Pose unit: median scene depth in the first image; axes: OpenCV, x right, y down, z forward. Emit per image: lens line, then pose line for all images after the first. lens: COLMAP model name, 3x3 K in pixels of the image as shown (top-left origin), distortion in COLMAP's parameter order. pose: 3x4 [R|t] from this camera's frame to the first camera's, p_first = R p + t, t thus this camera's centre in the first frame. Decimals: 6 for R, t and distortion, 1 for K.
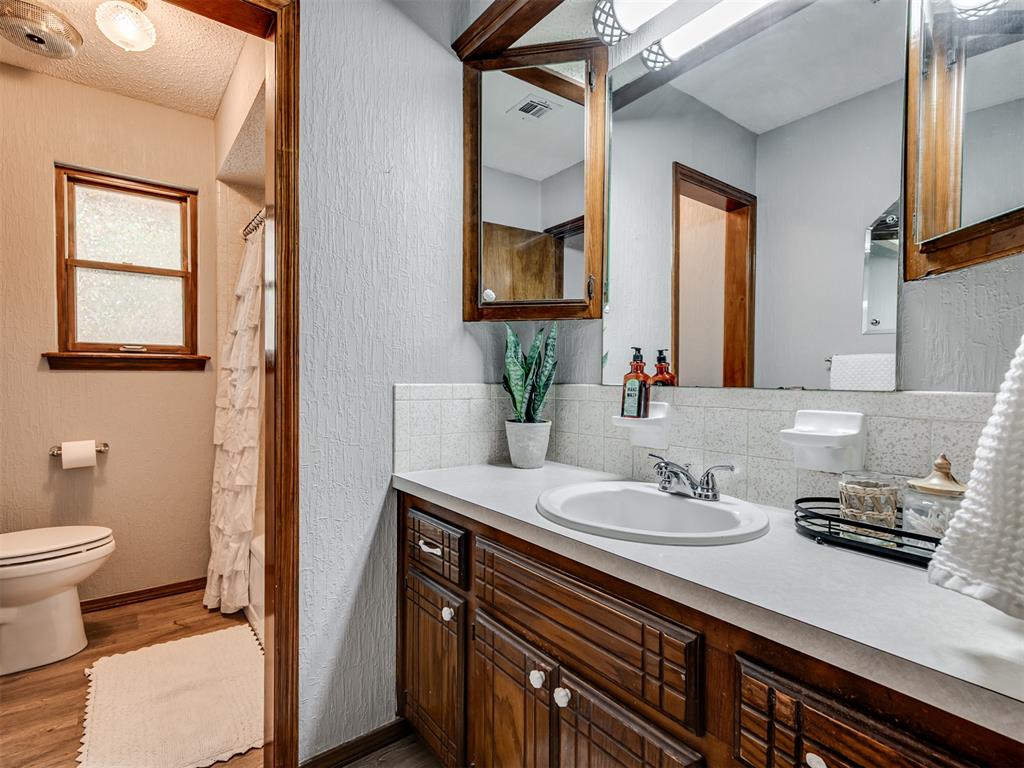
lens RADIAL K [[520.7, 0, 504.2], [0, 520.7, 391.9], [0, 0, 1]] dist [0.029658, 0.000224]
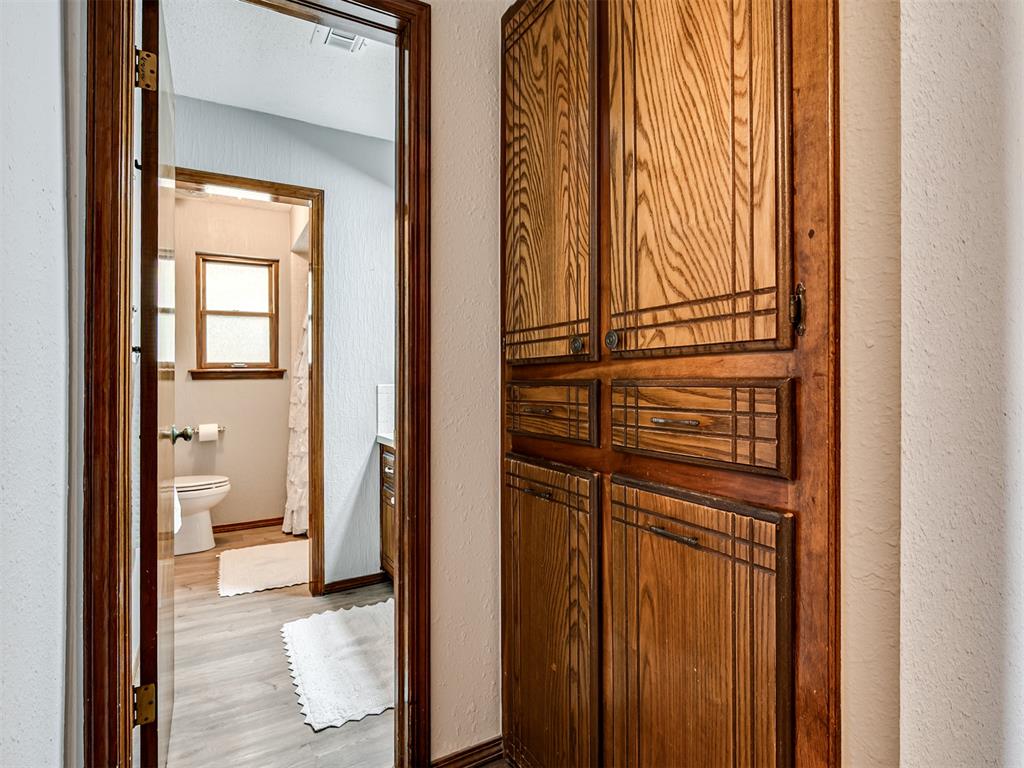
lens RADIAL K [[520.7, 0, 518.9], [0, 520.7, 376.4], [0, 0, 1]] dist [0.029658, 0.000224]
pose [[0.993888, -0.020154, -0.108541, 0.295015], [0.016669, 0.999319, -0.032918, 0.014675], [0.109131, 0.030908, 0.993547, -0.464956]]
